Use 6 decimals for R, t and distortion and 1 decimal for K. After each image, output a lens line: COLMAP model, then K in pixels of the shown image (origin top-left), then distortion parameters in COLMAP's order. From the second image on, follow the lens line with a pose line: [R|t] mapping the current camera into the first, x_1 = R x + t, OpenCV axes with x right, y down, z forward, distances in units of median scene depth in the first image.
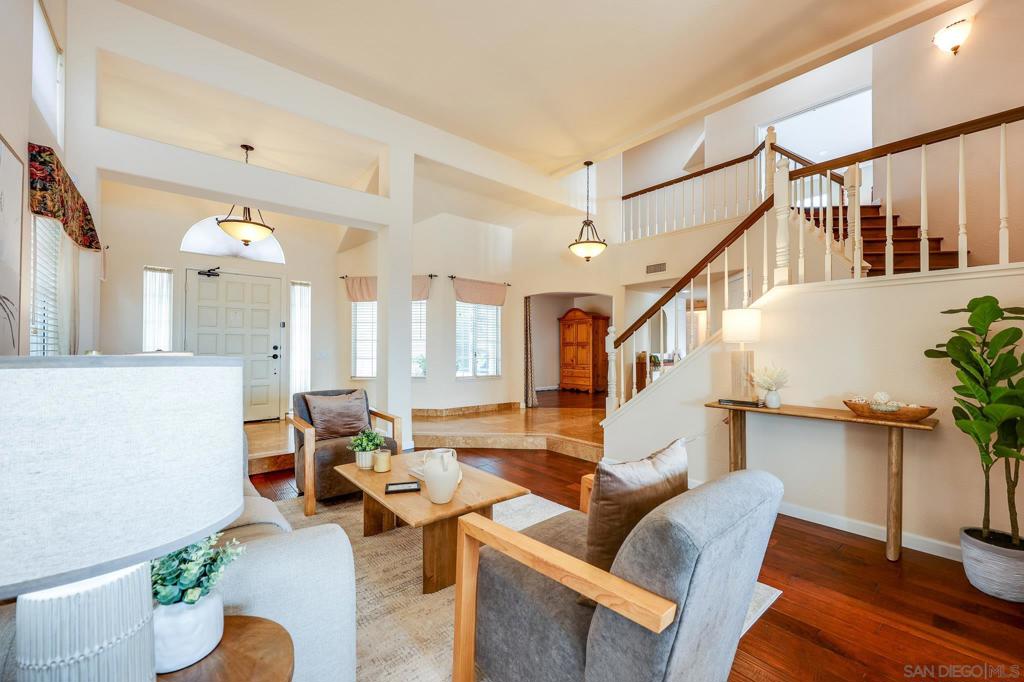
lens RADIAL K [[419.0, 0, 515.6], [0, 419.0, 350.2], [0, 0, 1]] dist [-0.000558, -0.000076]
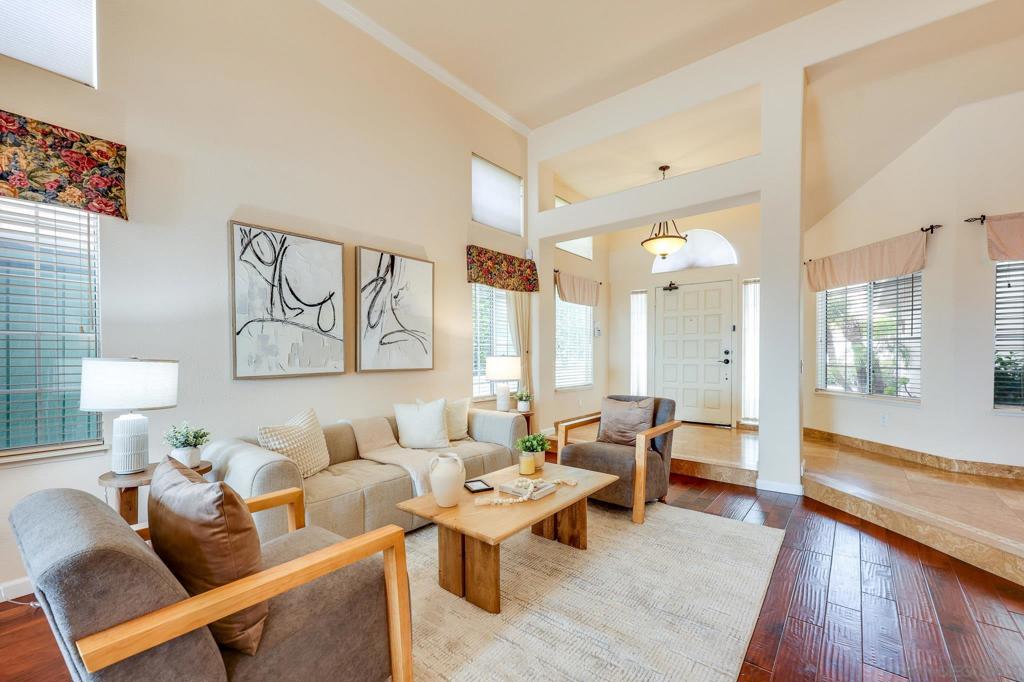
lens RADIAL K [[416.2, 0, 512.9], [0, 416.2, 361.0], [0, 0, 1]] dist [0.000000, 0.000054]
pose [[0.183849, 0.014169, -0.982852, 0.297000], [0.001295, 0.999892, 0.014657, -0.000661], [0.982954, -0.003967, 0.183810, 0.349261]]
